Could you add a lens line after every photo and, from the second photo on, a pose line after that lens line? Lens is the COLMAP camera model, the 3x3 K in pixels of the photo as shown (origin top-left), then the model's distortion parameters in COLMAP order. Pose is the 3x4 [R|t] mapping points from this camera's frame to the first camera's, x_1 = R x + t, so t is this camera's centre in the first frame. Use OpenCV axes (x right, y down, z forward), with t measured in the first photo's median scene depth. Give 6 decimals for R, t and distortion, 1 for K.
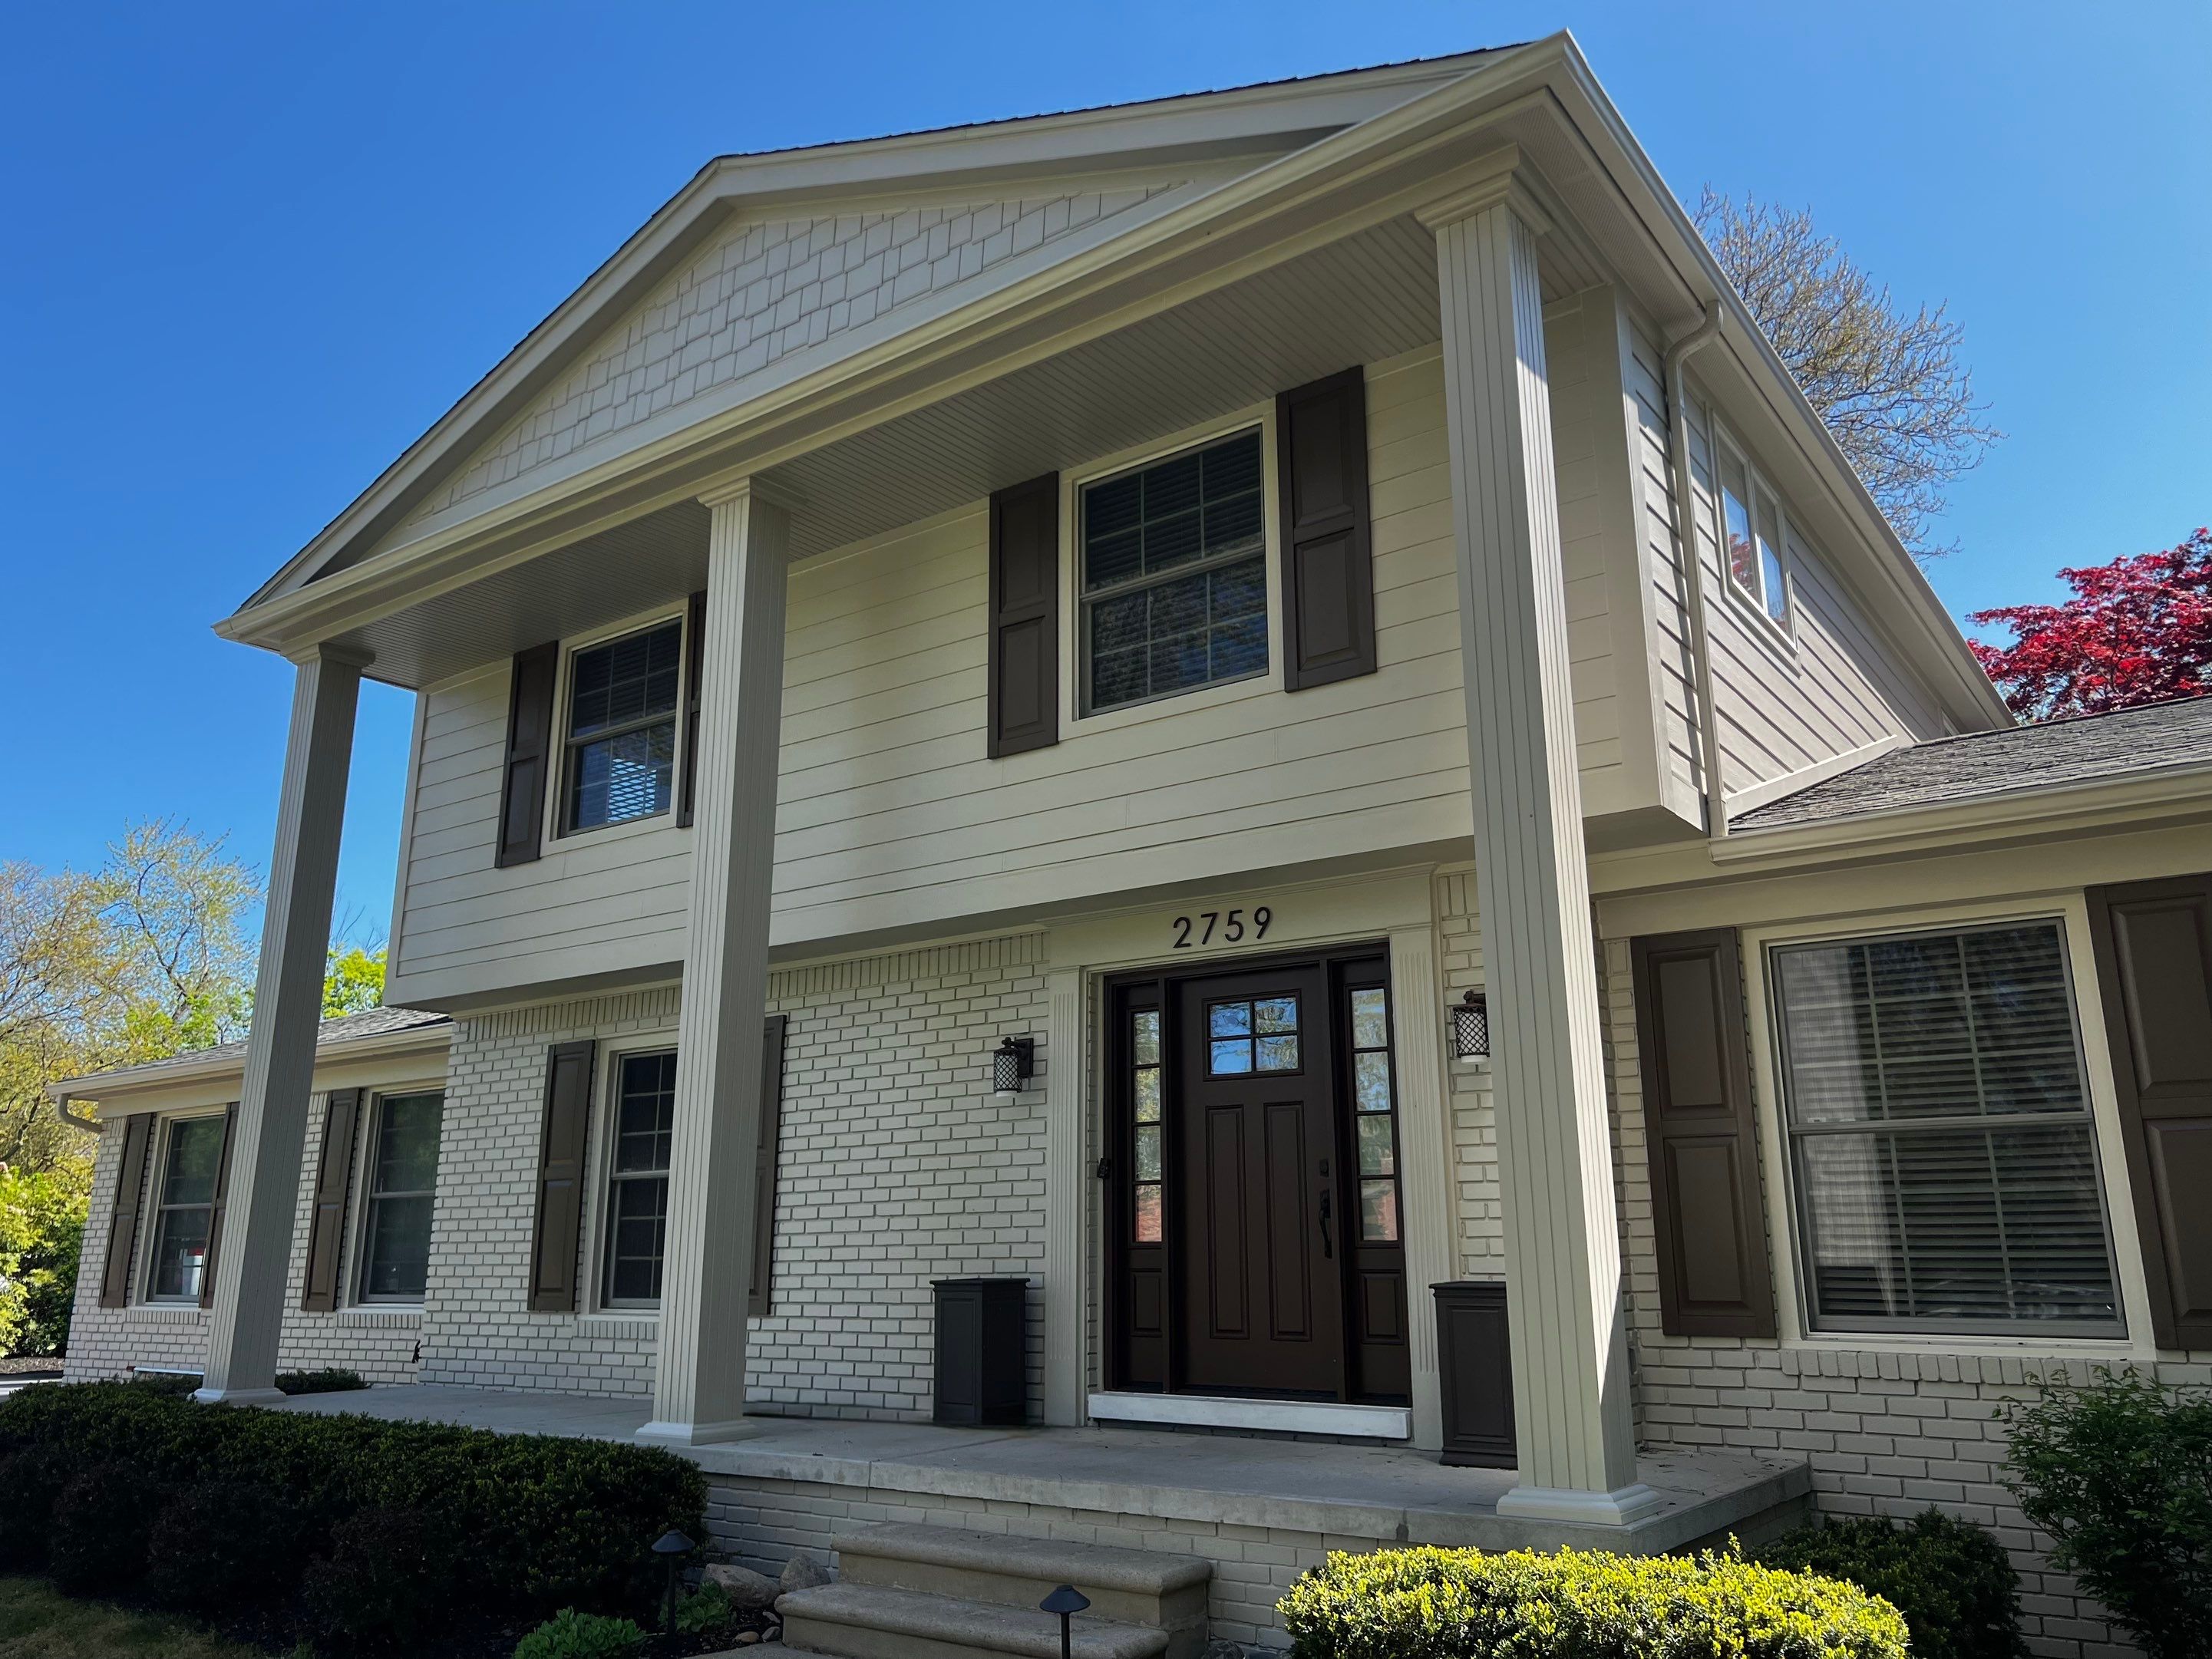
lens RADIAL K [[1667.4, 0, 1026.6], [0, 1667.4, 794.3], [0, 0, 1]] dist [0.060473, -0.042922]
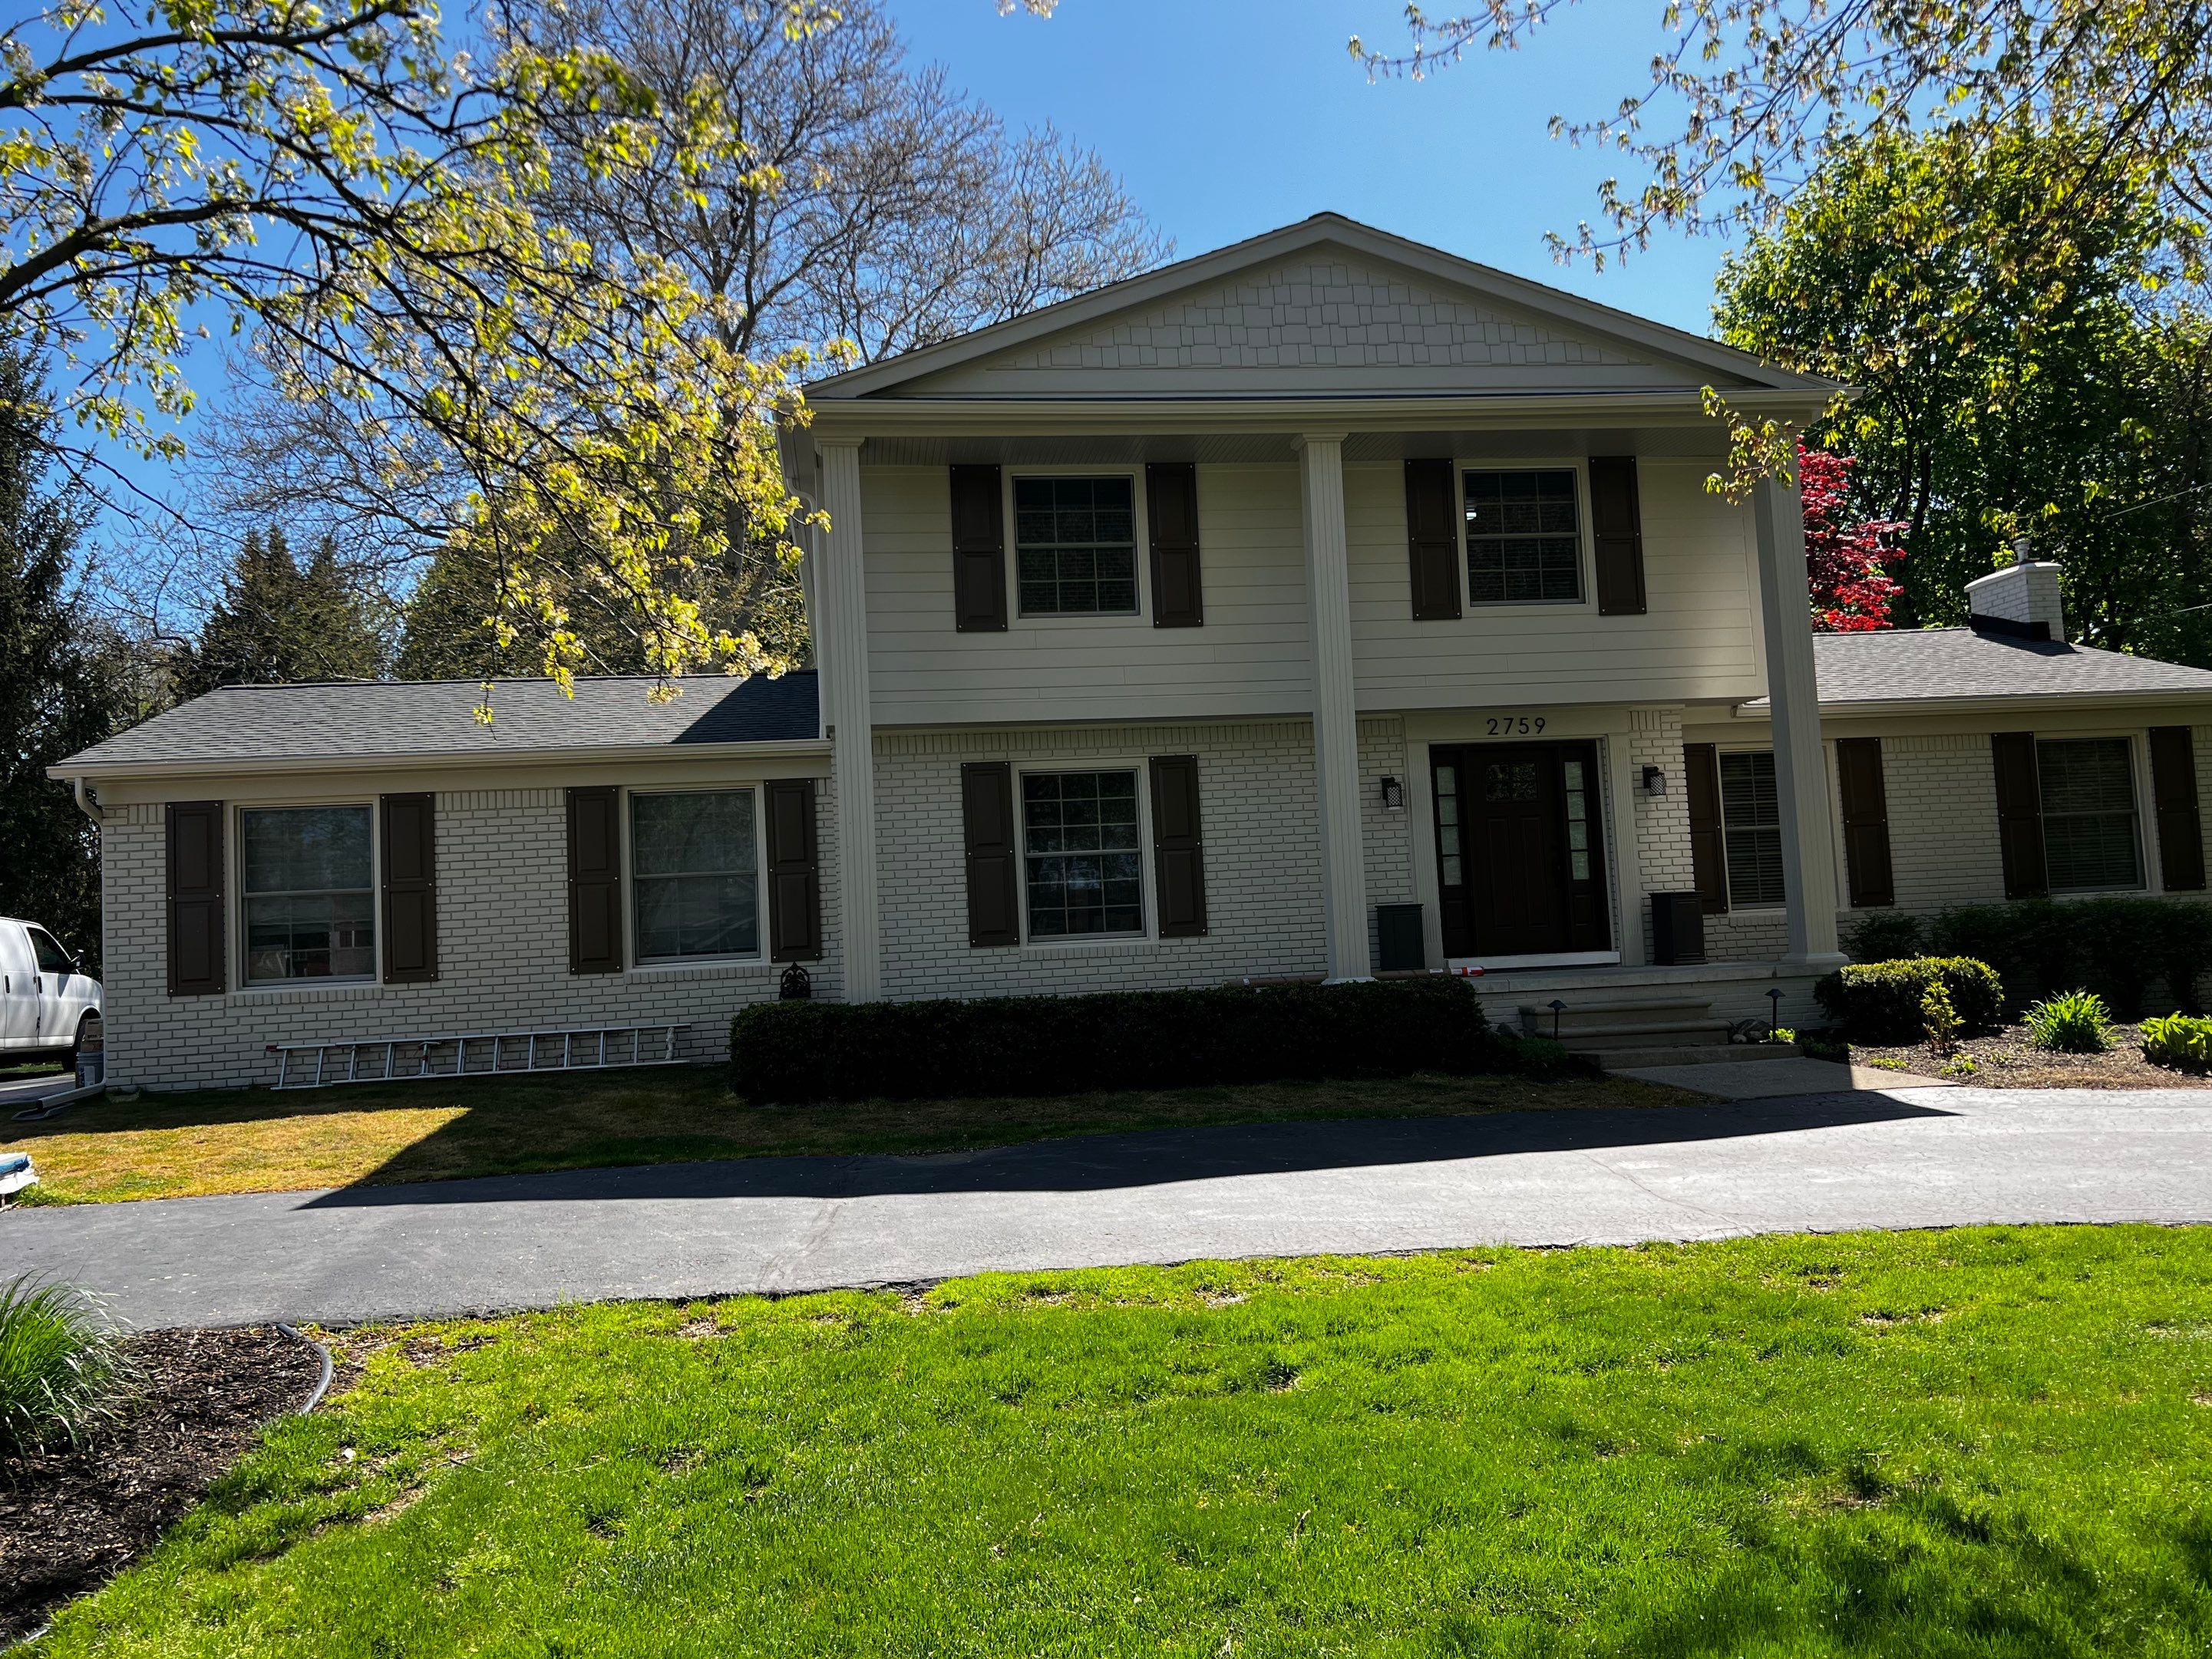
lens RADIAL K [[1667.4, 0, 1086.4], [0, 1667.4, 849.8], [0, 0, 1]] dist [0.060473, -0.042922]
pose [[0.716269, 0.026626, 0.697317, -1.488550], [-0.135360, 0.985594, 0.101405, 0.085567], [-0.684571, -0.167022, 0.709554, -0.064982]]
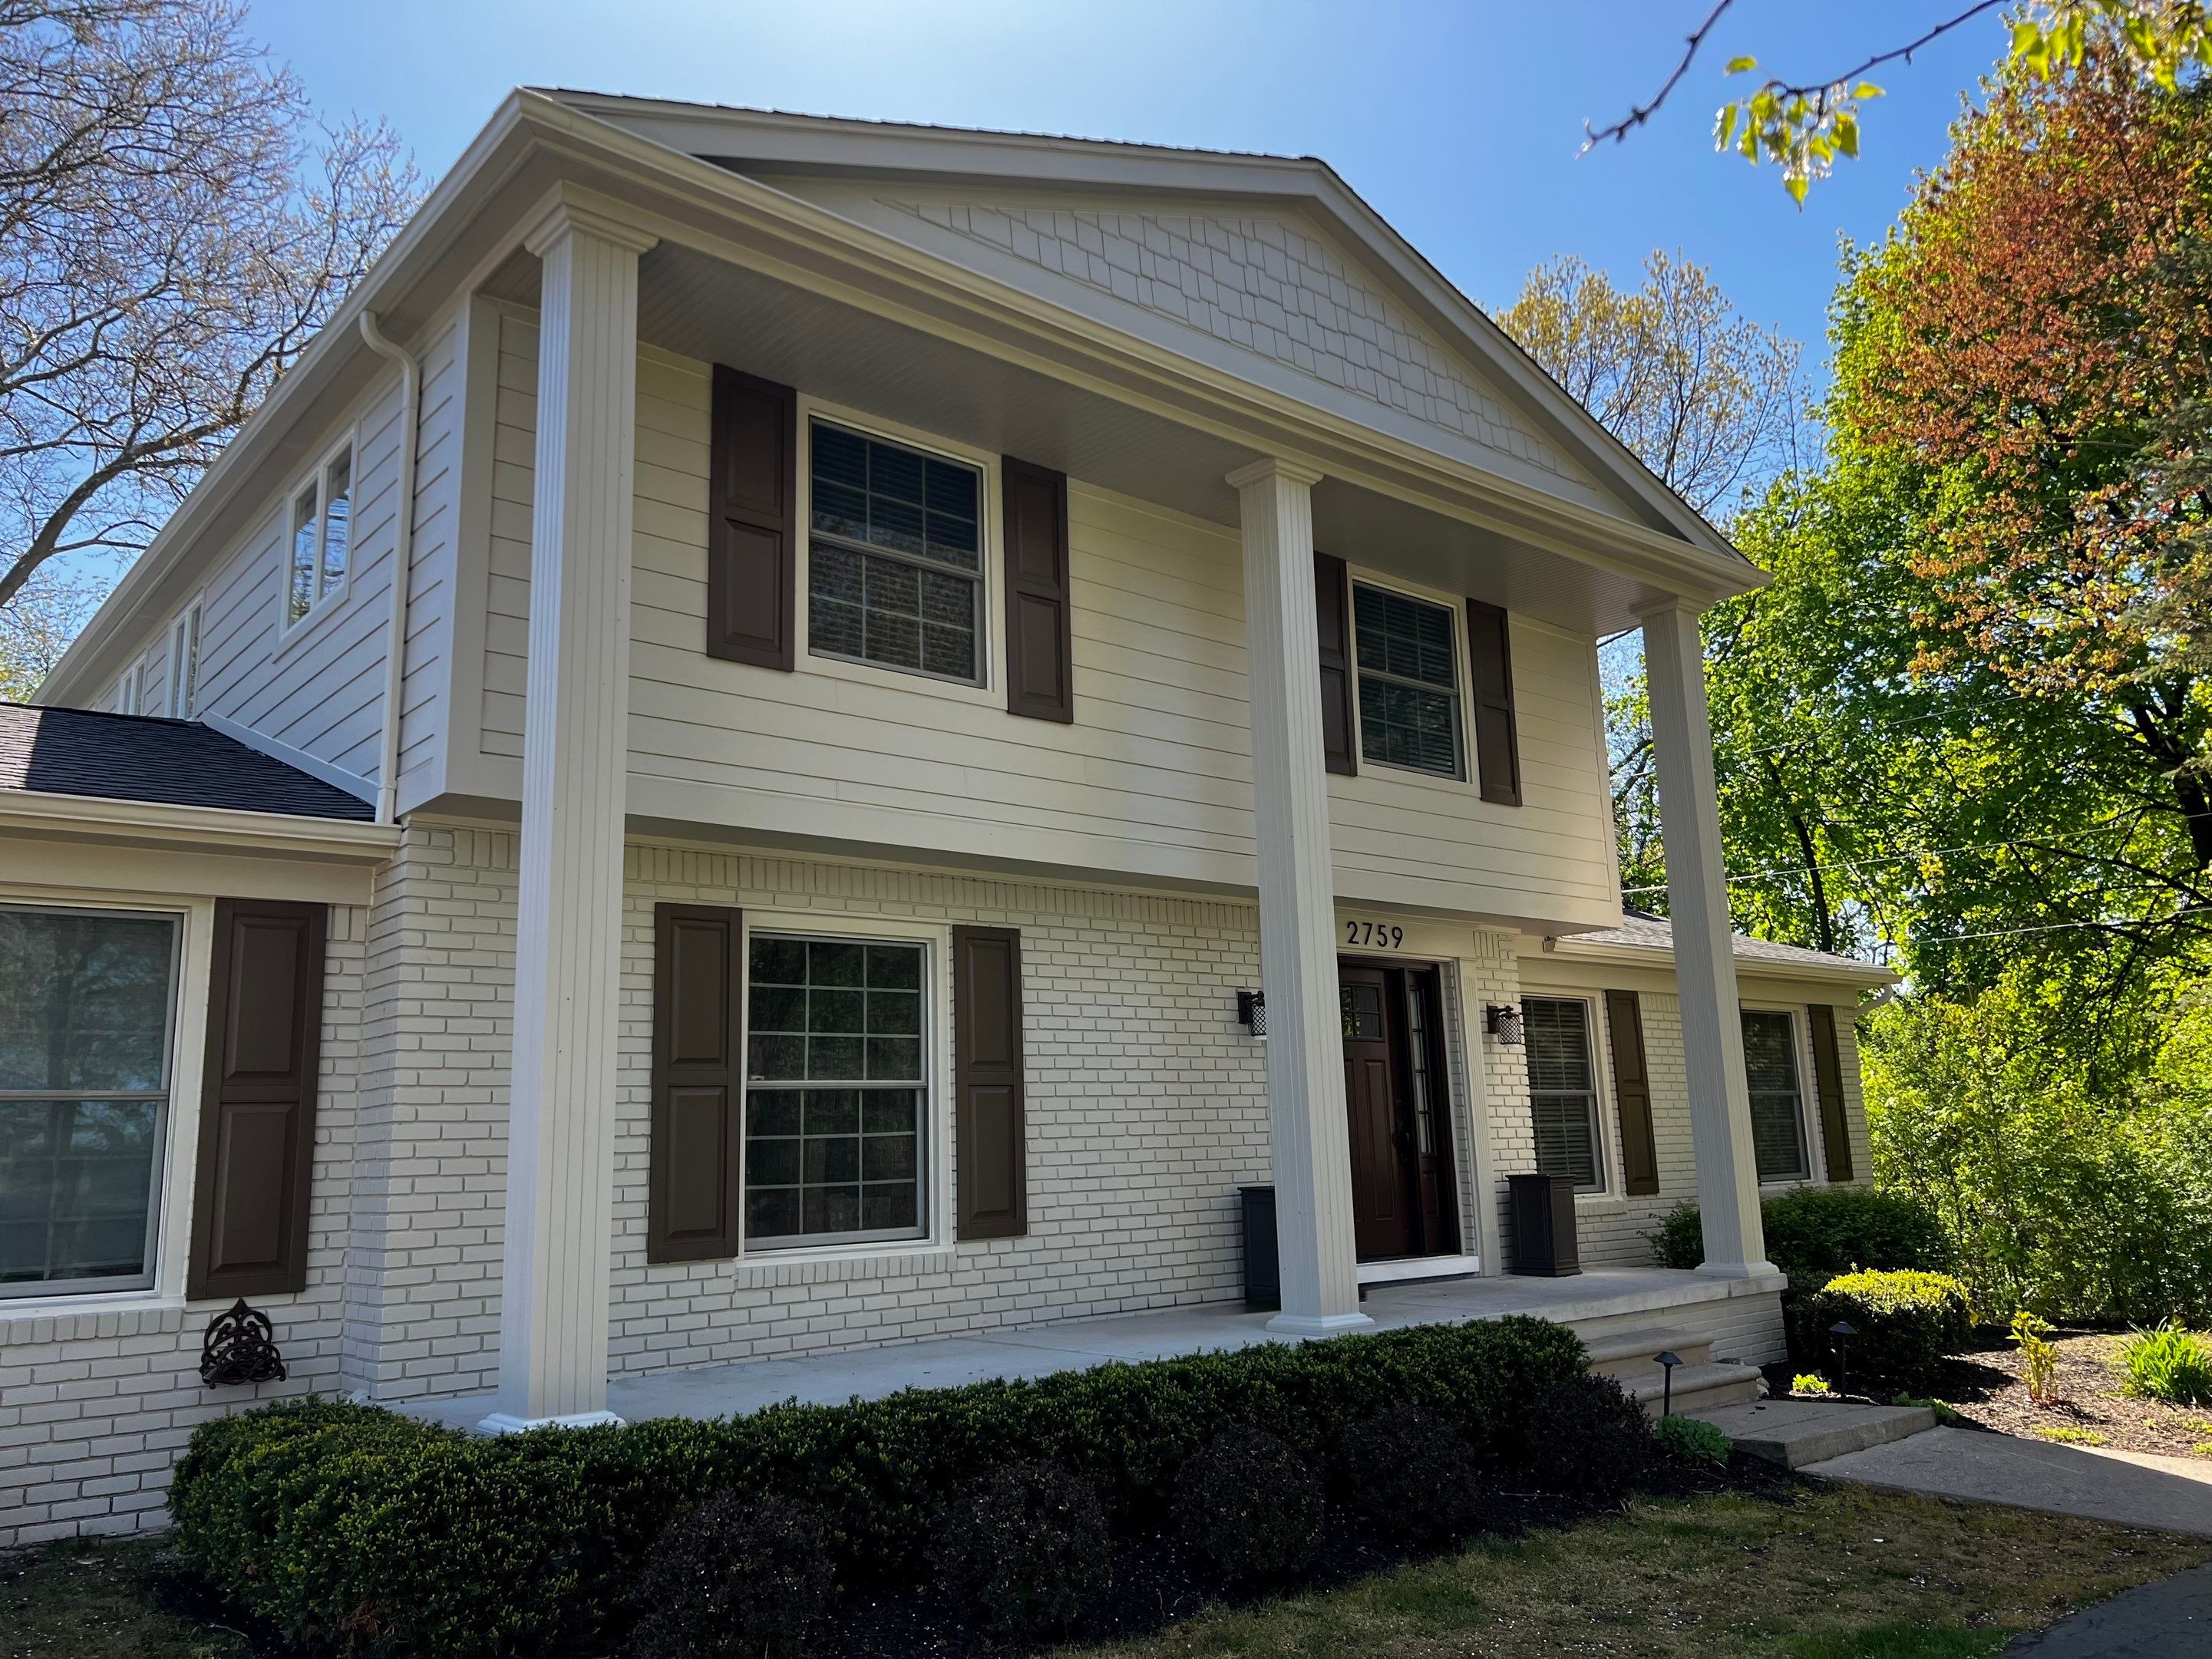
lens RADIAL K [[1667.4, 0, 1088.4], [0, 1667.4, 826.5], [0, 0, 1]] dist [0.060473, -0.042922]
pose [[0.218319, 0.200999, 0.954954, -1.212084], [-0.213350, 0.964718, -0.154278, 0.242397], [-0.952270, -0.170058, 0.253499, 0.823171]]
